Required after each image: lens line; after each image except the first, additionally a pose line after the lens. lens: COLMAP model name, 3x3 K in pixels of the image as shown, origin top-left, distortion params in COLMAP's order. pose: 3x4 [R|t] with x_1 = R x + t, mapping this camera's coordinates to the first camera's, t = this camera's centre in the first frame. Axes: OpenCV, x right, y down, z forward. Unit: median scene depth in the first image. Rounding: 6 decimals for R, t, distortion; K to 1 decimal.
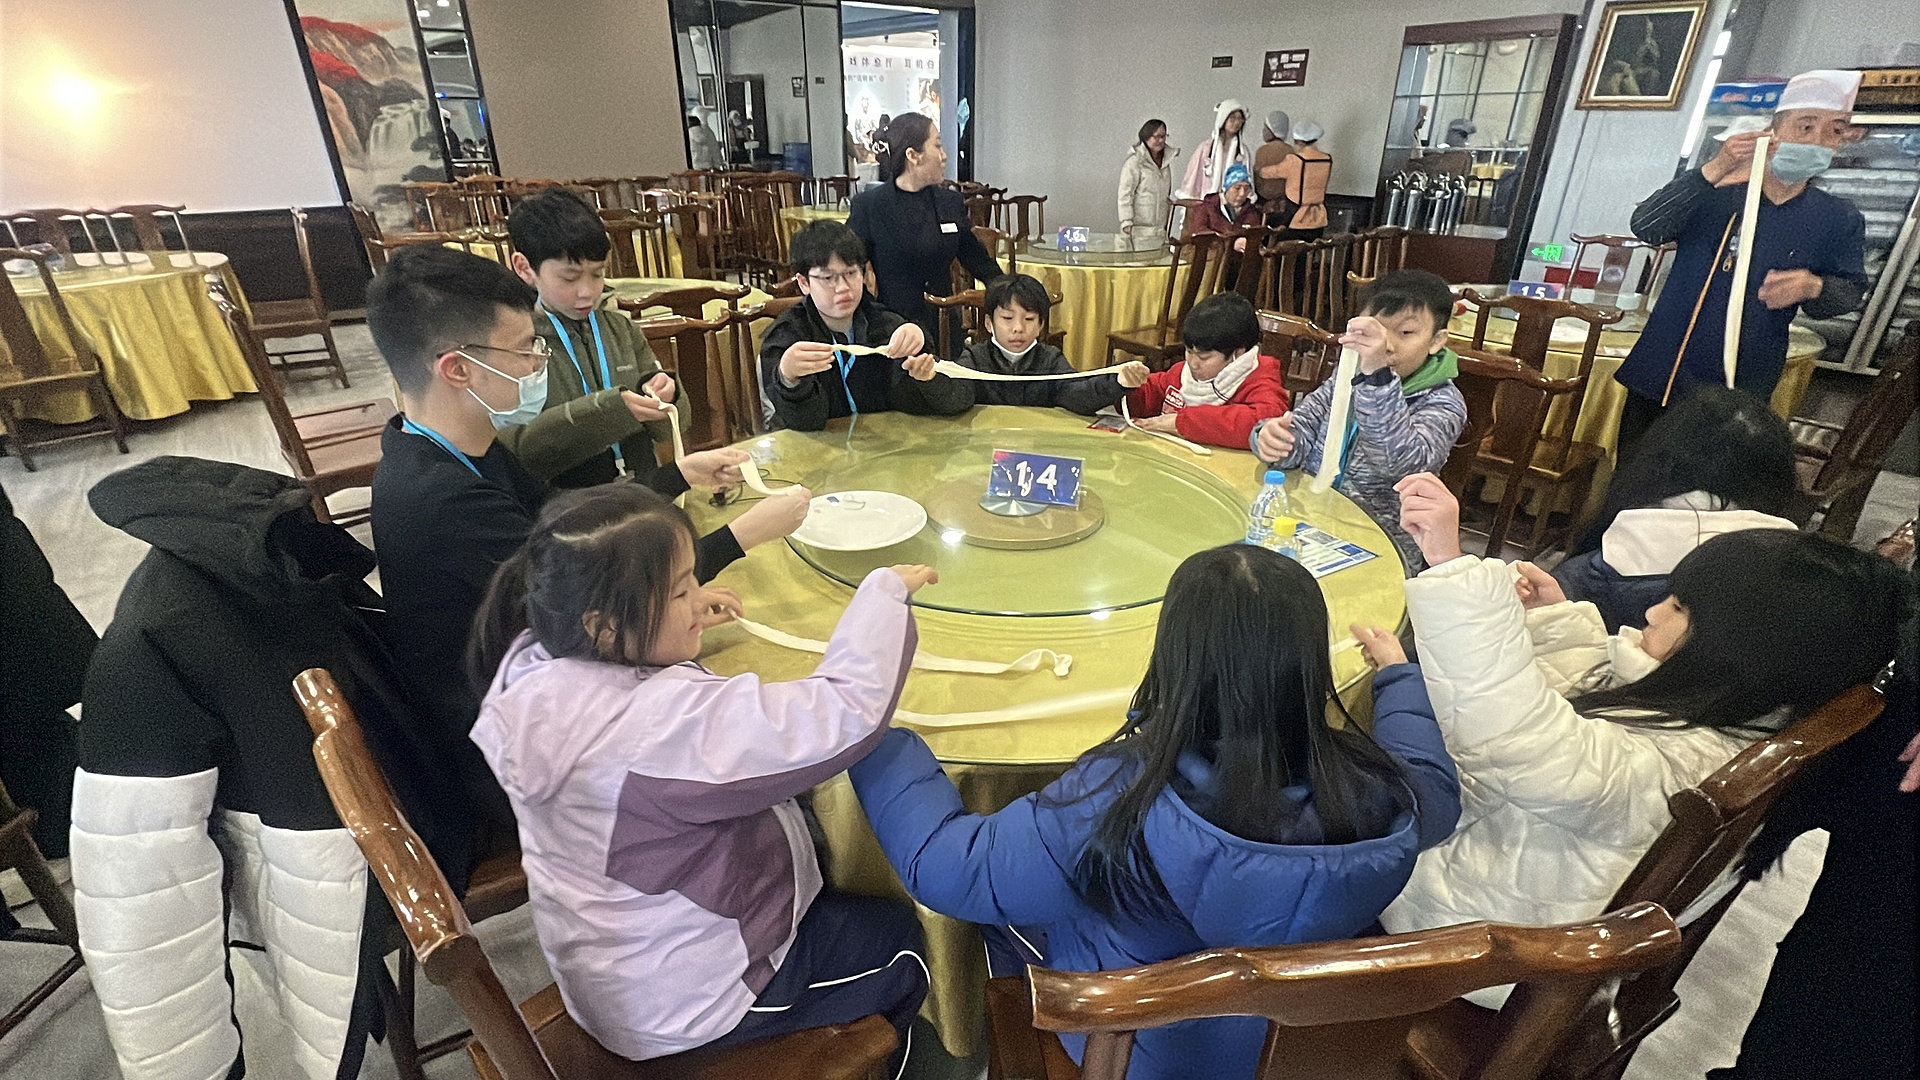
lens RADIAL K [[872.7, 0, 954.7], [0, 872.7, 542.7], [0, 0, 1]] dist [0.000702, 0.000430]
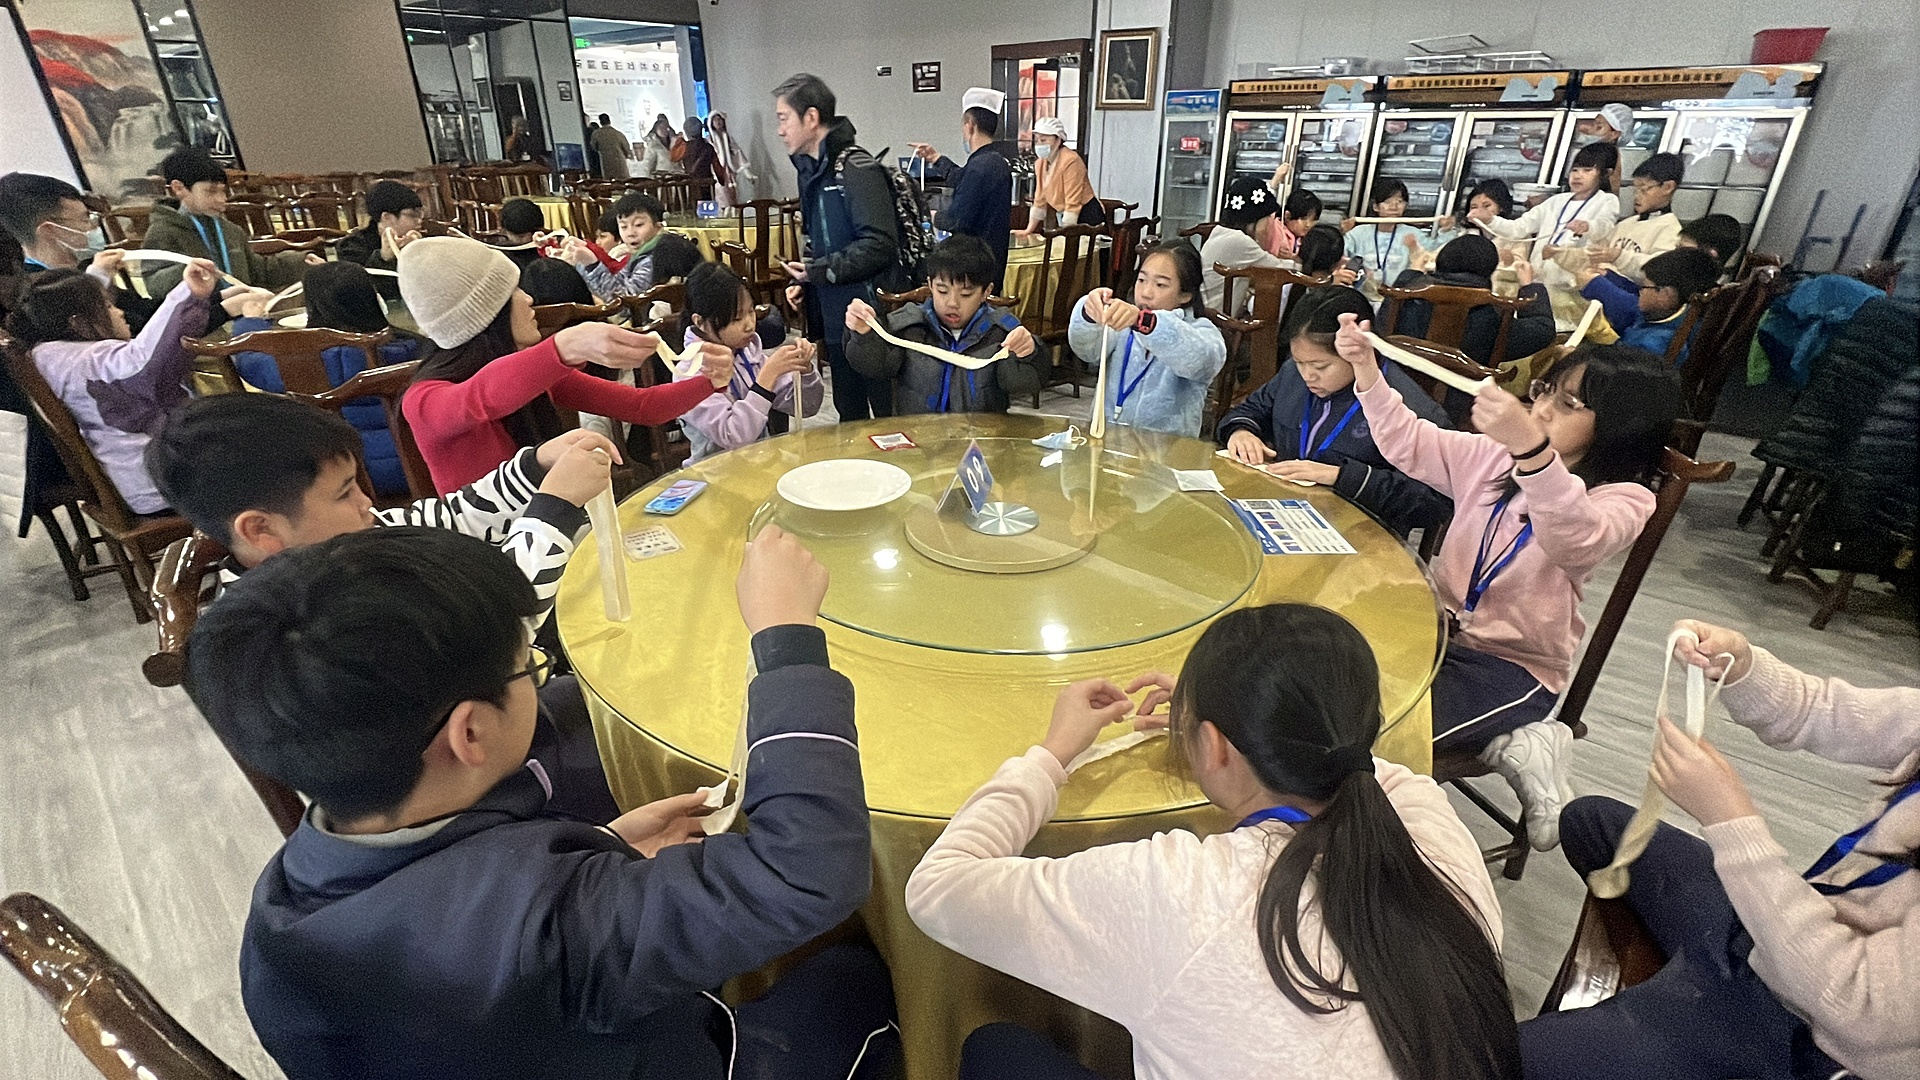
lens RADIAL K [[872.7, 0, 956.9], [0, 872.7, 543.5], [0, 0, 1]] dist [0.000702, 0.000430]
pose [[0.989702, -0.065873, 0.127086, 0.230214], [0.065912, 0.997818, 0.003904, 0.125717], [-0.127066, 0.004513, 0.991884, -0.251877]]
